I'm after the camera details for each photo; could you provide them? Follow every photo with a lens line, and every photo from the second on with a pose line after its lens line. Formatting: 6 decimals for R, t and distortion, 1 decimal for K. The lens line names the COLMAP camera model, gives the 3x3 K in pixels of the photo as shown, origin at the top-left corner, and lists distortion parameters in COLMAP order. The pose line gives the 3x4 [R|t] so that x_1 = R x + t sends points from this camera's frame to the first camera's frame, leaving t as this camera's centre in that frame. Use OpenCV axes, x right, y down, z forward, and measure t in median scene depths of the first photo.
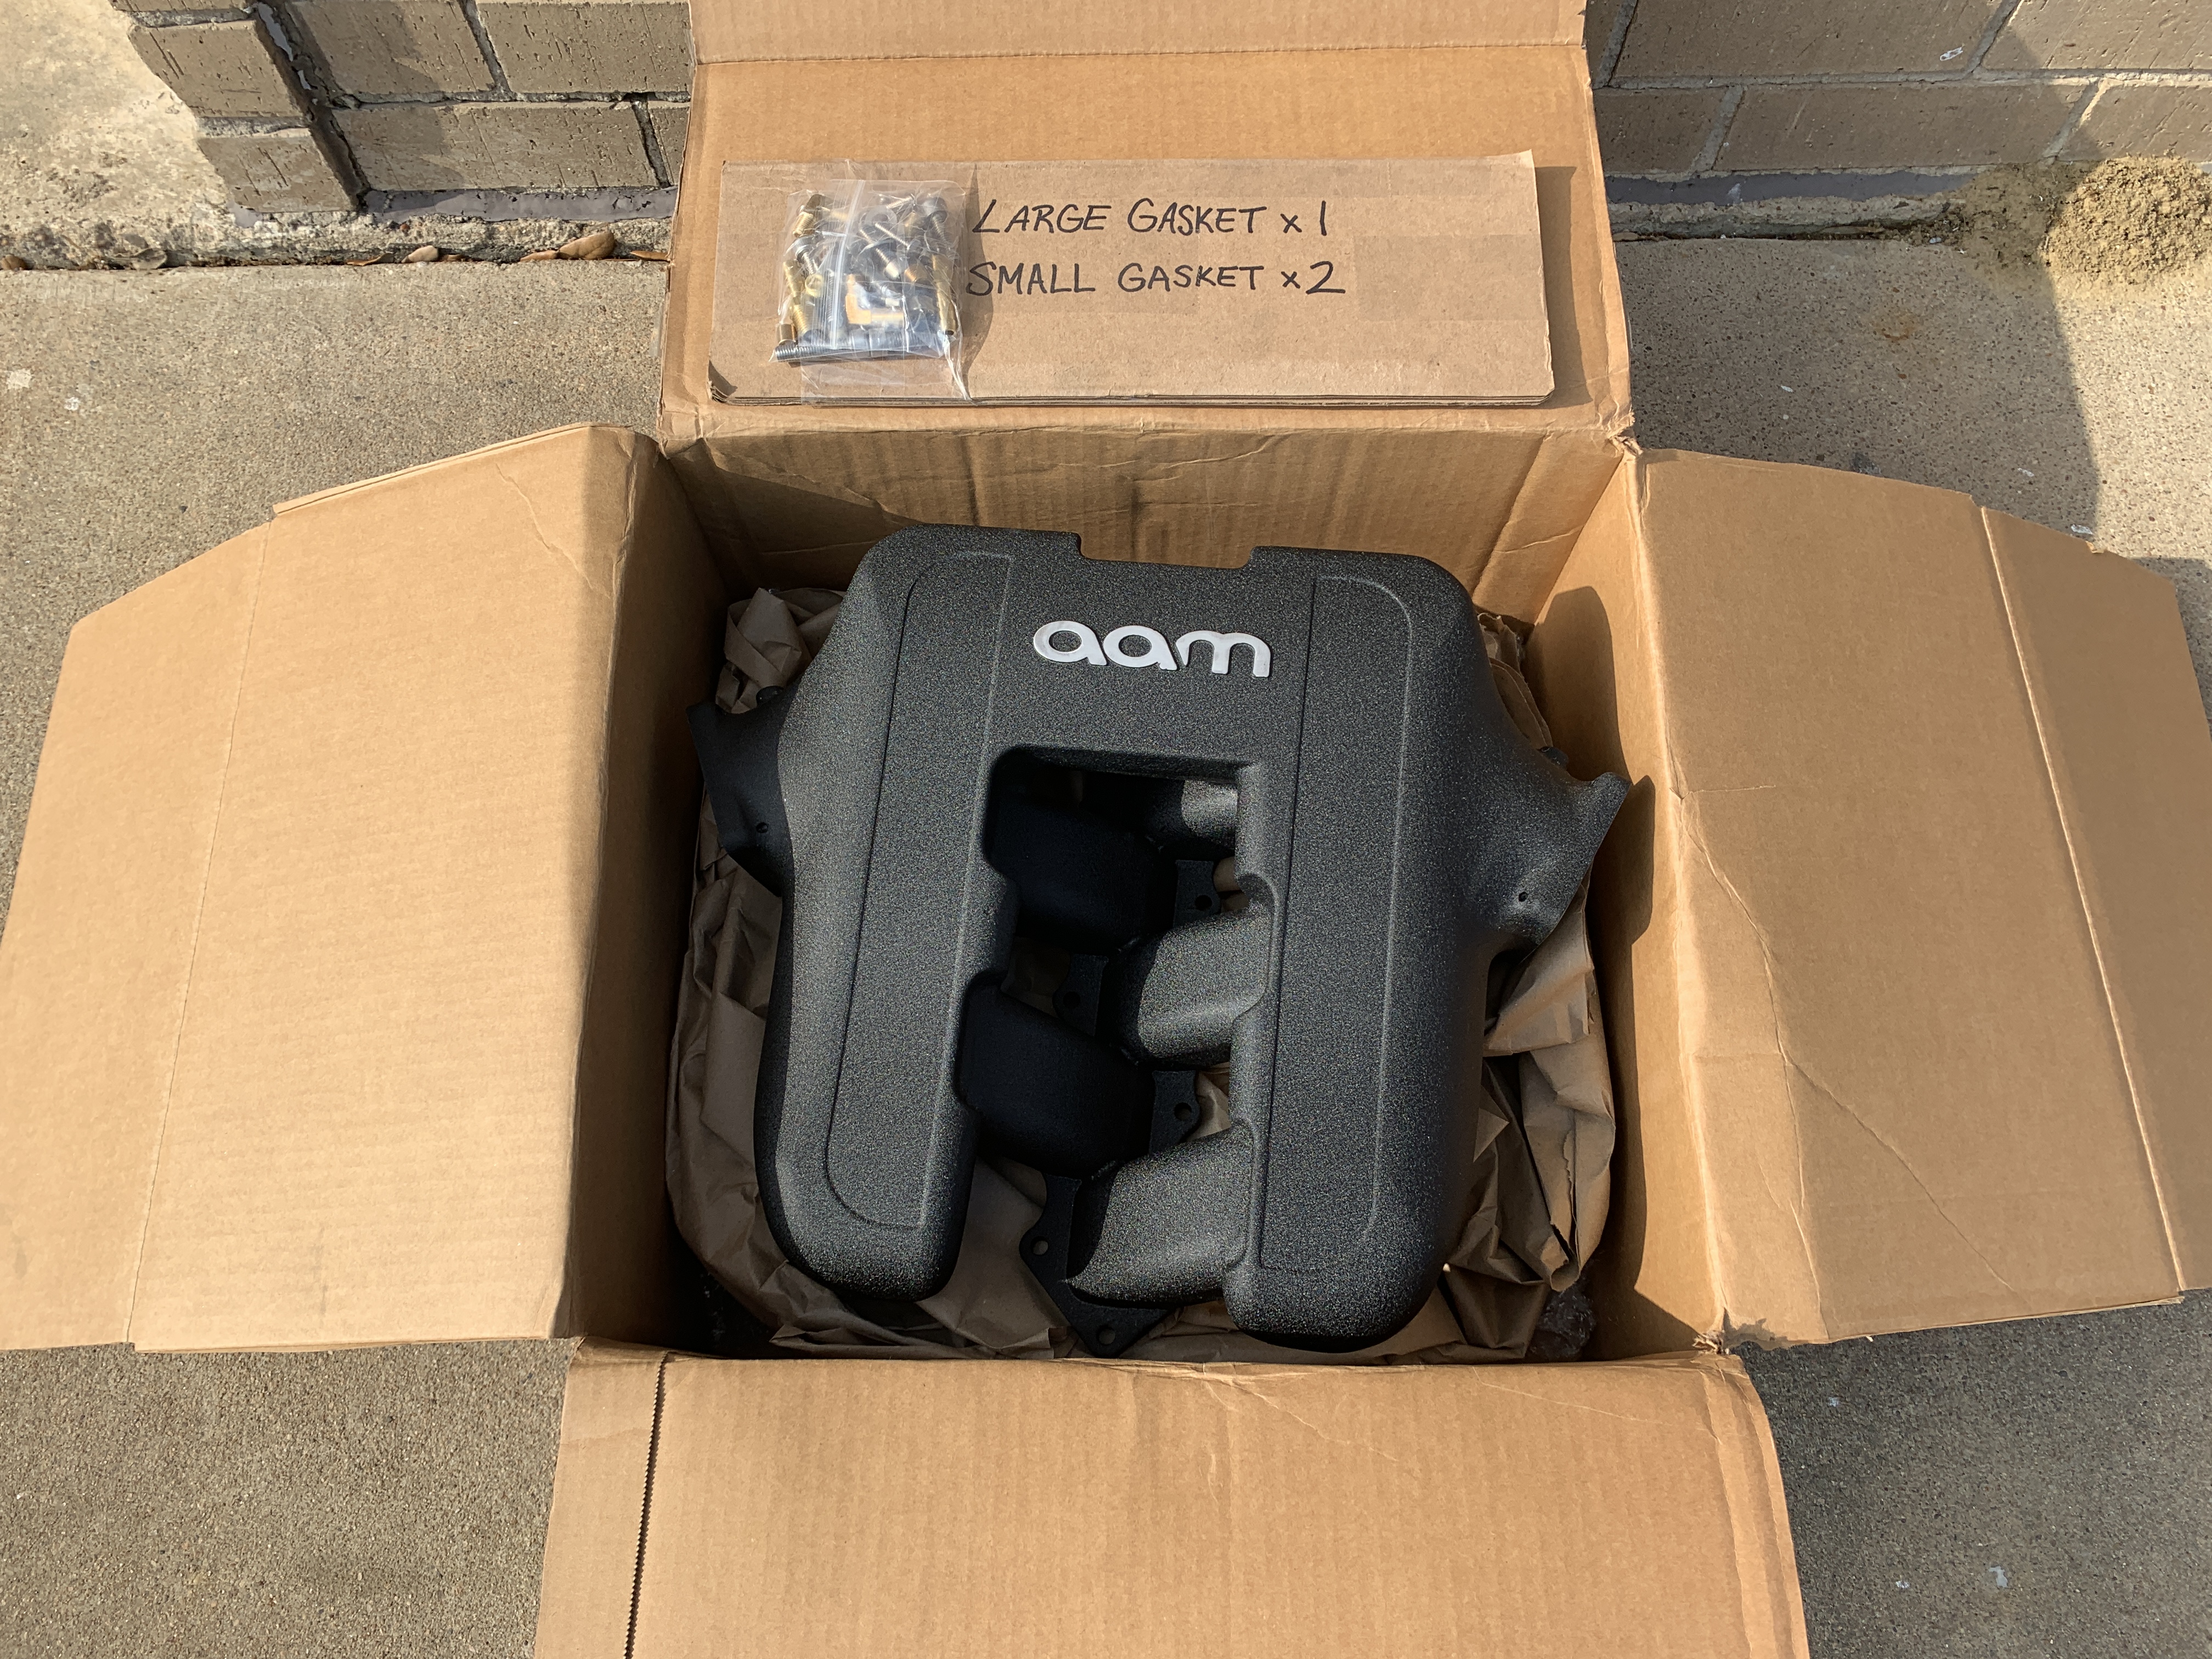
lens RADIAL K [[1626.3, 0, 1106.9], [0, 1626.3, 838.7], [0, 0, 1]] dist [-0.004951, -0.010499]
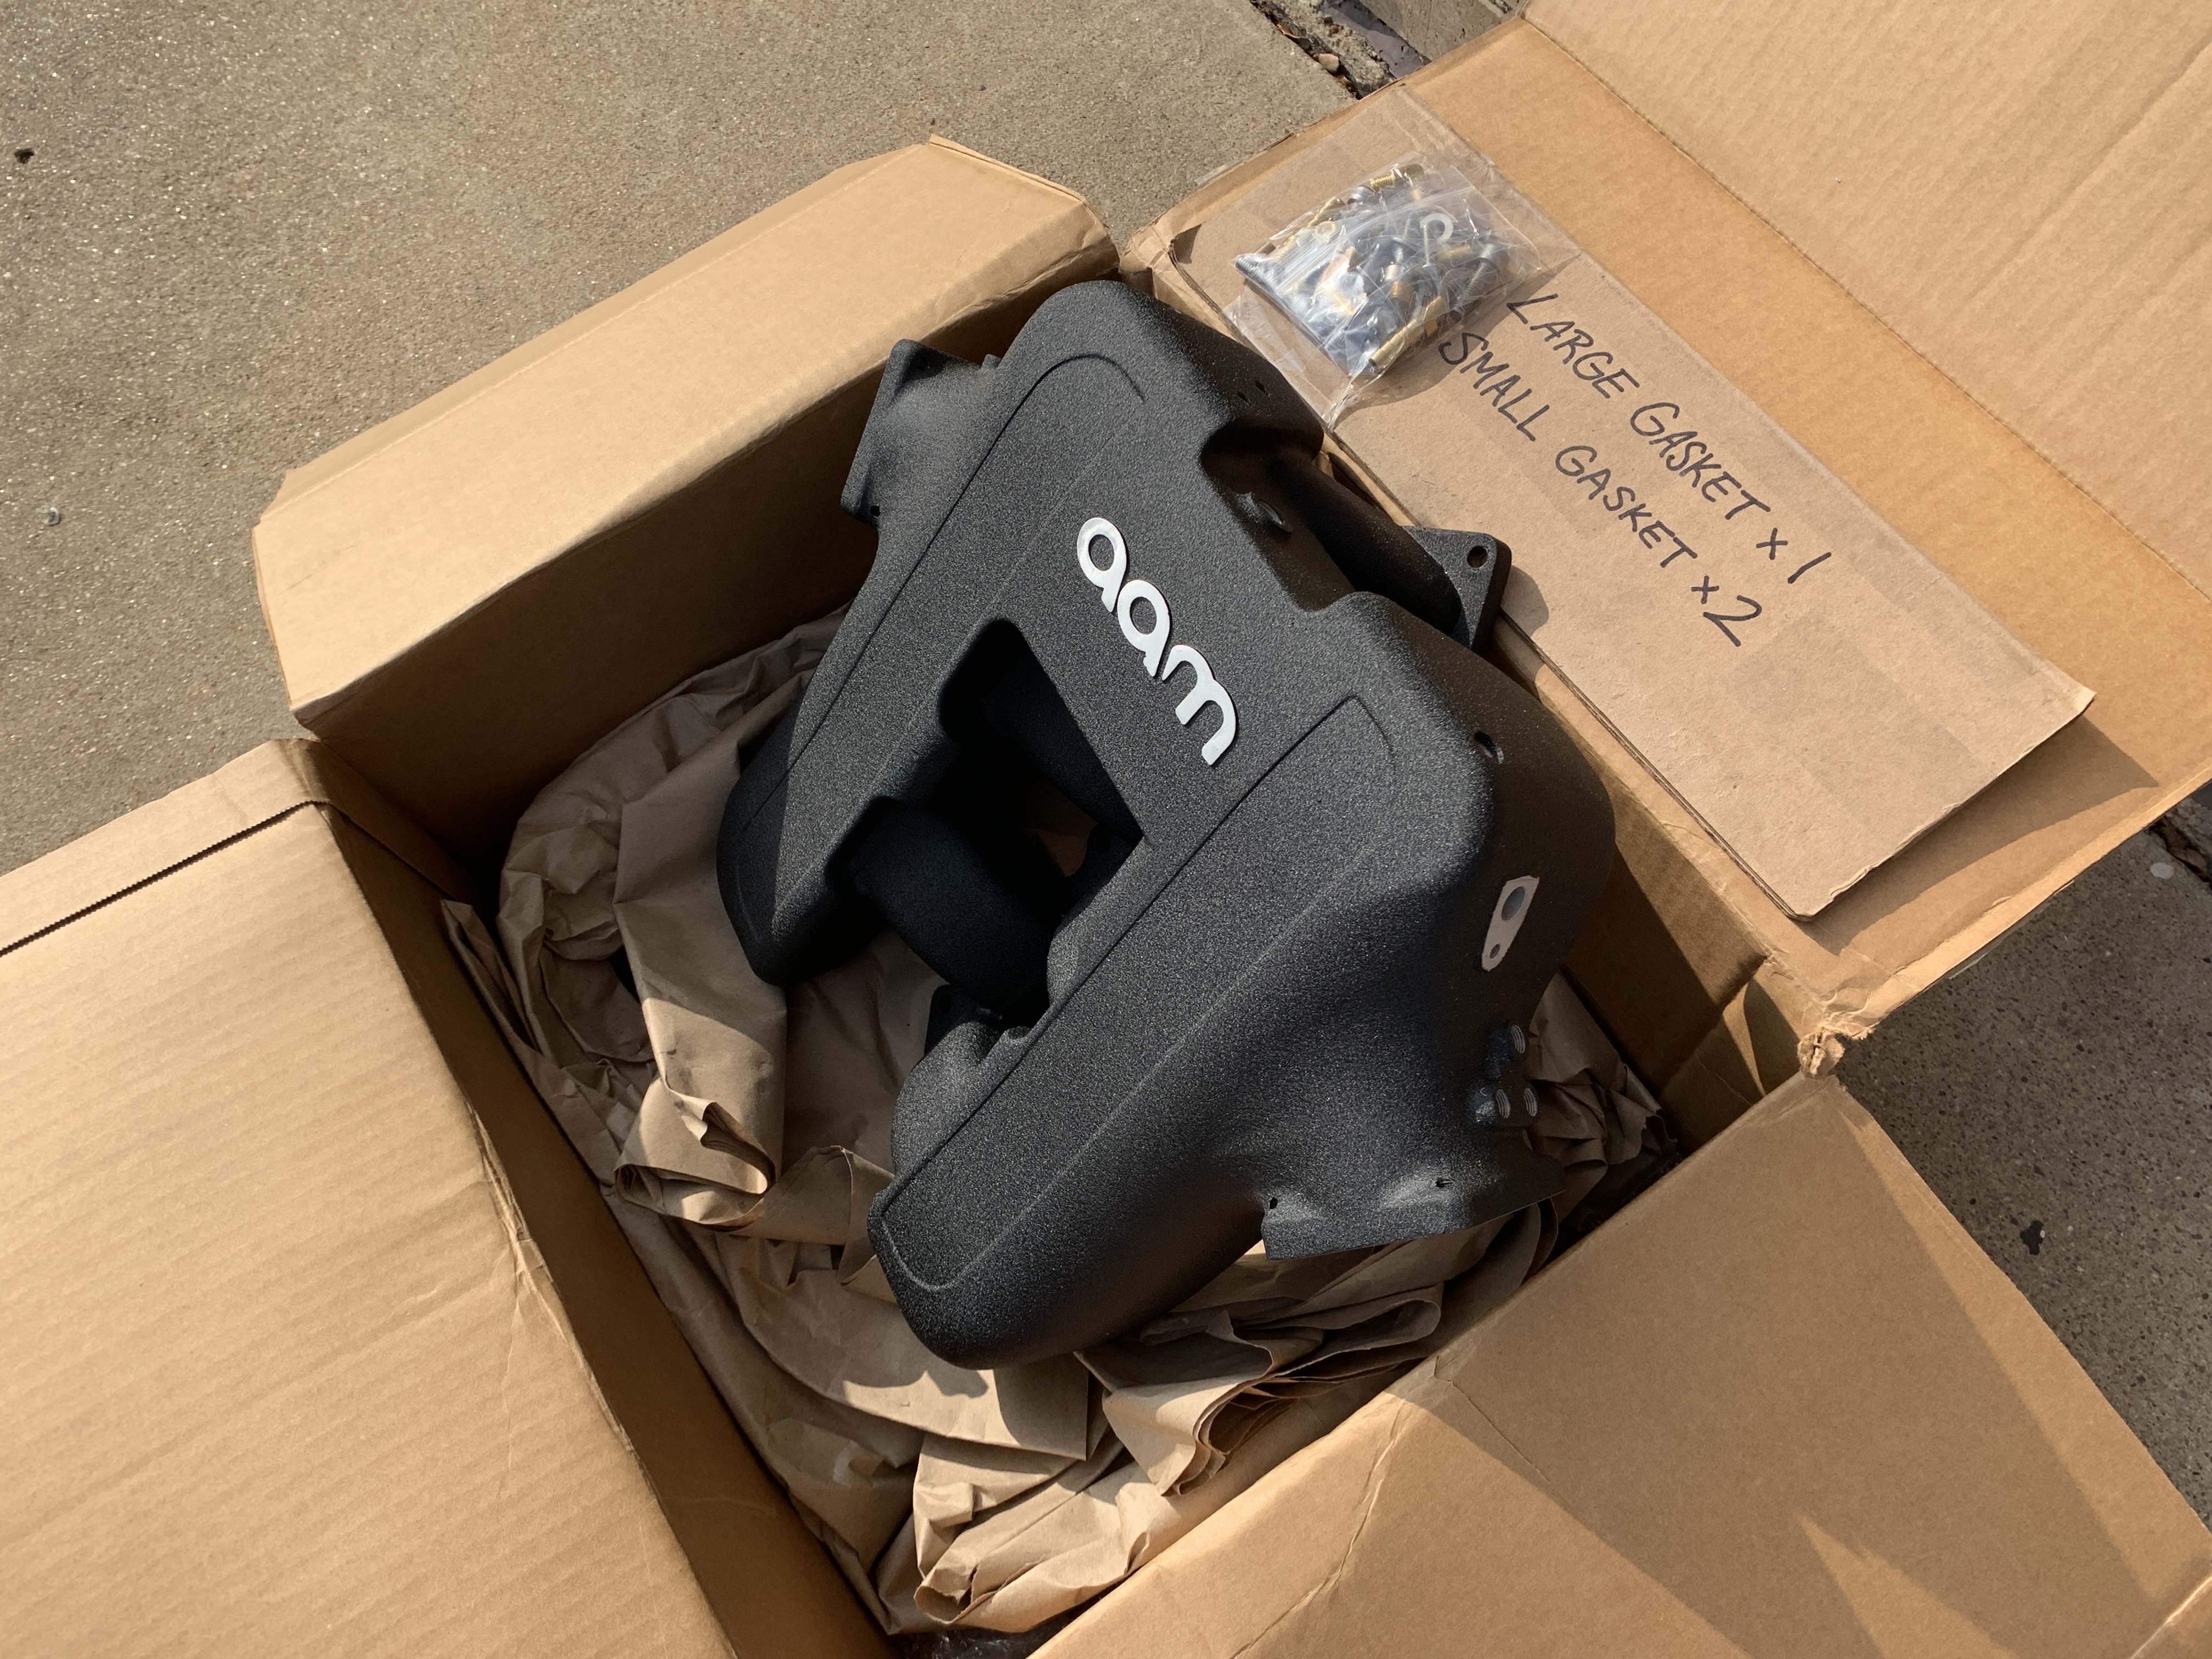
lens RADIAL K [[1679.6, 0, 1117.7], [0, 1679.6, 833.0], [0, 0, 1]] dist [0.011706, -0.018732]
pose [[0.548725, 0.737059, -0.394519, 0.364300], [-0.744778, 0.645352, 0.169786, -0.192152], [0.379746, 0.200663, 0.903066, 0.173376]]
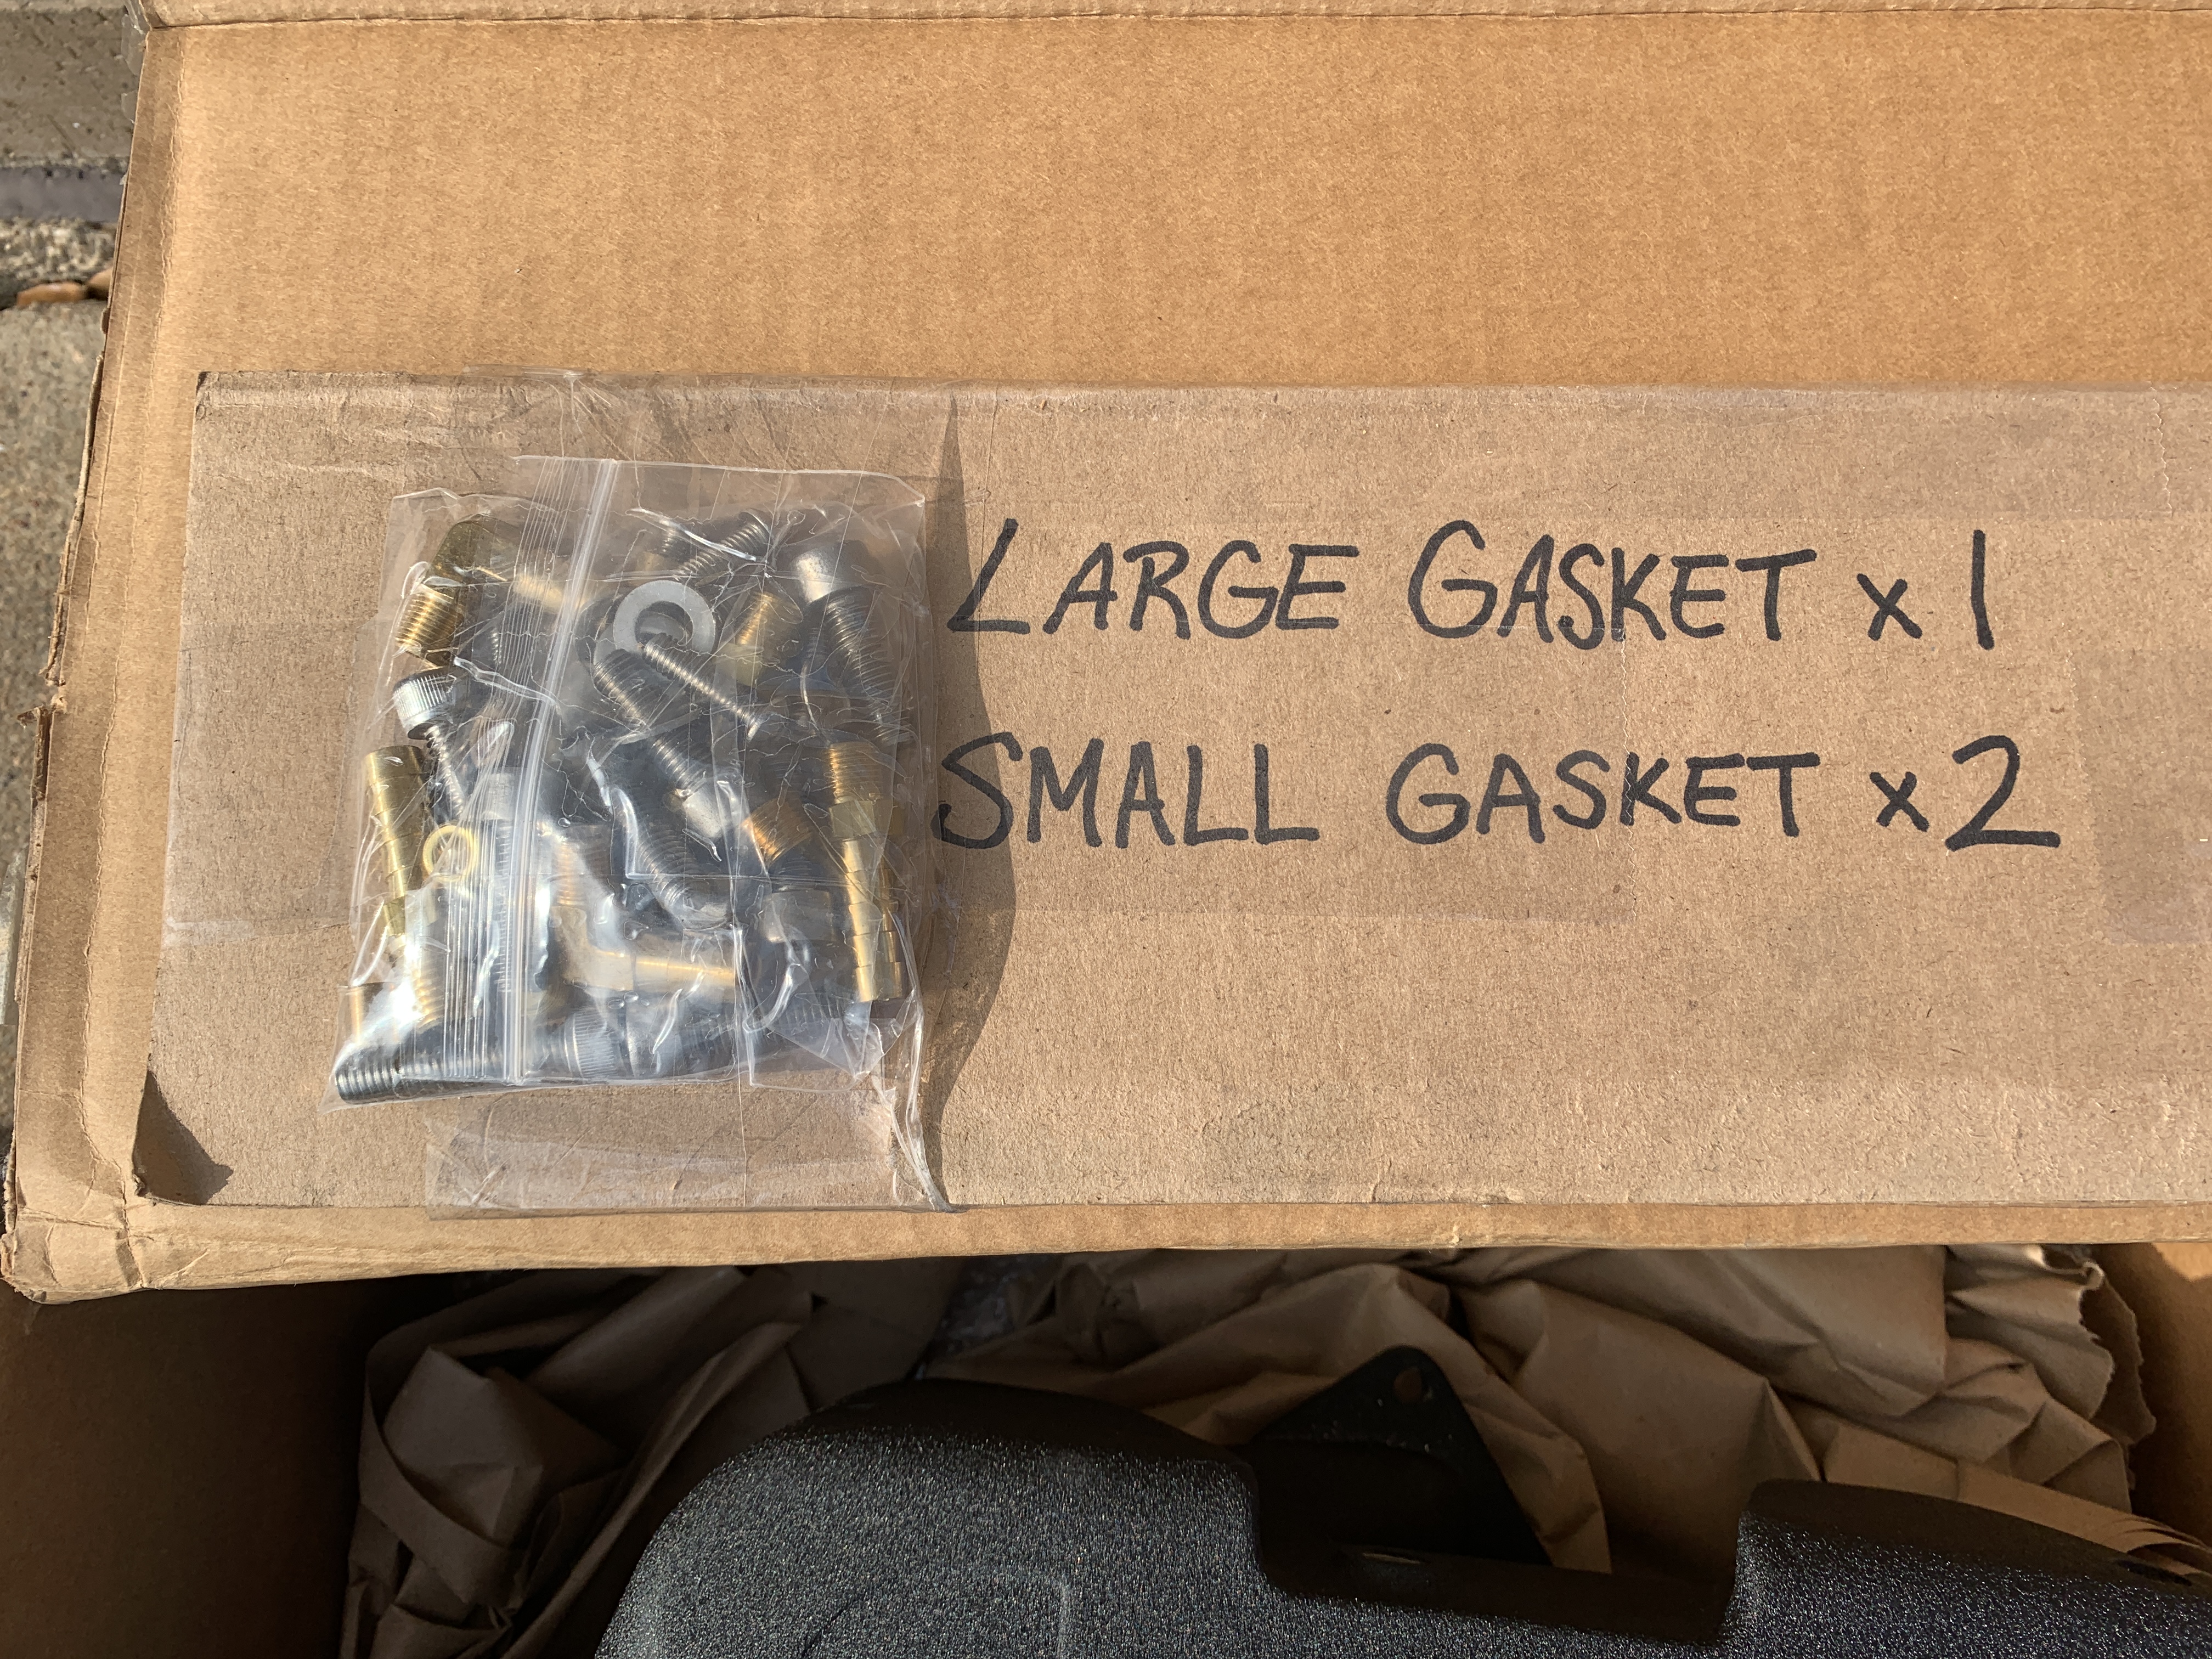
lens RADIAL K [[1679.6, 0, 1100.2], [0, 1679.6, 831.7], [0, 0, 1]] dist [0.011706, -0.018732]
pose [[0.999632, -0.000302, 0.027116, -0.061136], [-0.003486, 0.990211, 0.139532, -0.383106], [-0.026893, -0.139575, 0.989846, 0.654790]]
